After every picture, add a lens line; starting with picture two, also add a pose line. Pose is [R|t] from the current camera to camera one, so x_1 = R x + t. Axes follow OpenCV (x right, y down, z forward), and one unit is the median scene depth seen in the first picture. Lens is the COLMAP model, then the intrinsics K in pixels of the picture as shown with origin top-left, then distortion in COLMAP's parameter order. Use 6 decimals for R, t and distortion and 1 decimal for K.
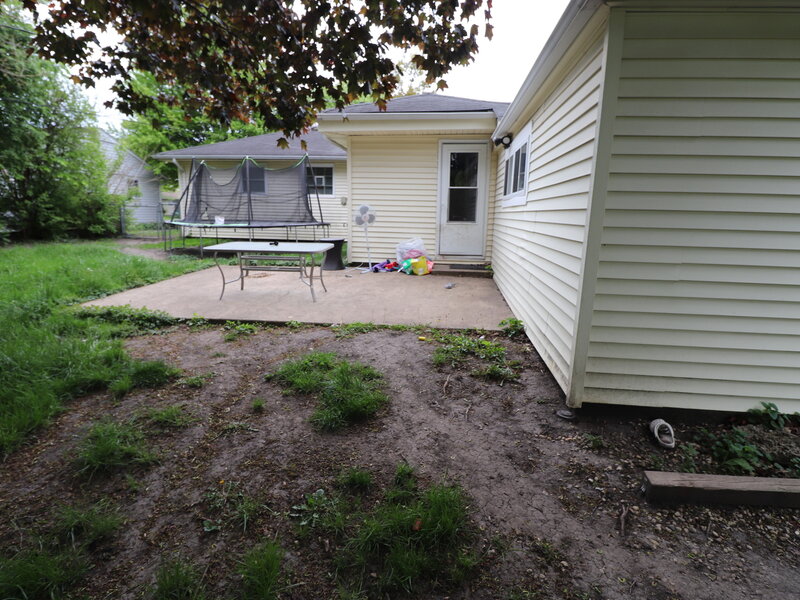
lens RADIAL K [[417.4, 0, 400.9], [0, 417.4, 301.2], [0, 0, 1]] dist [-0.001696, -0.013035]
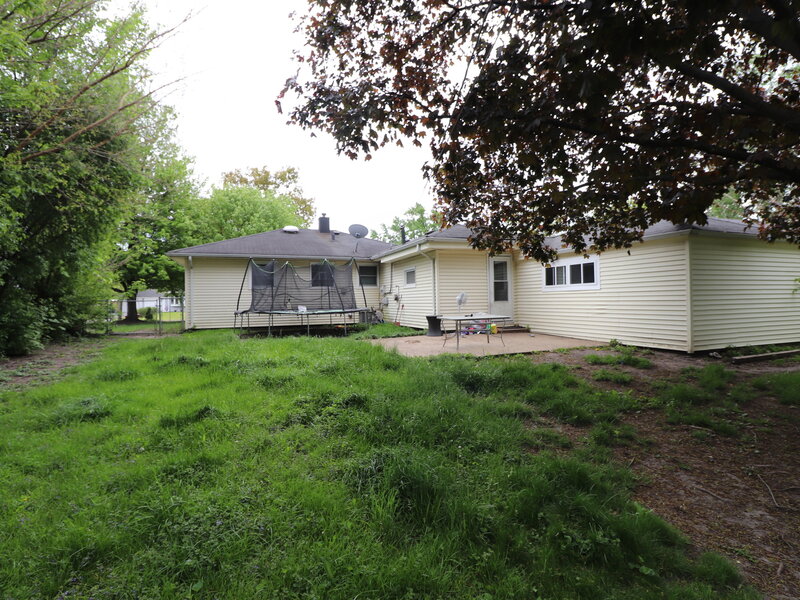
lens RADIAL K [[417.4, 0, 399.8], [0, 417.4, 298.3], [0, 0, 1]] dist [-0.001696, -0.013035]
pose [[0.884735, -0.036337, 0.464676, -0.984395], [0.132696, 0.975337, -0.176380, 0.039545], [-0.446806, 0.217711, 0.867736, -0.262303]]
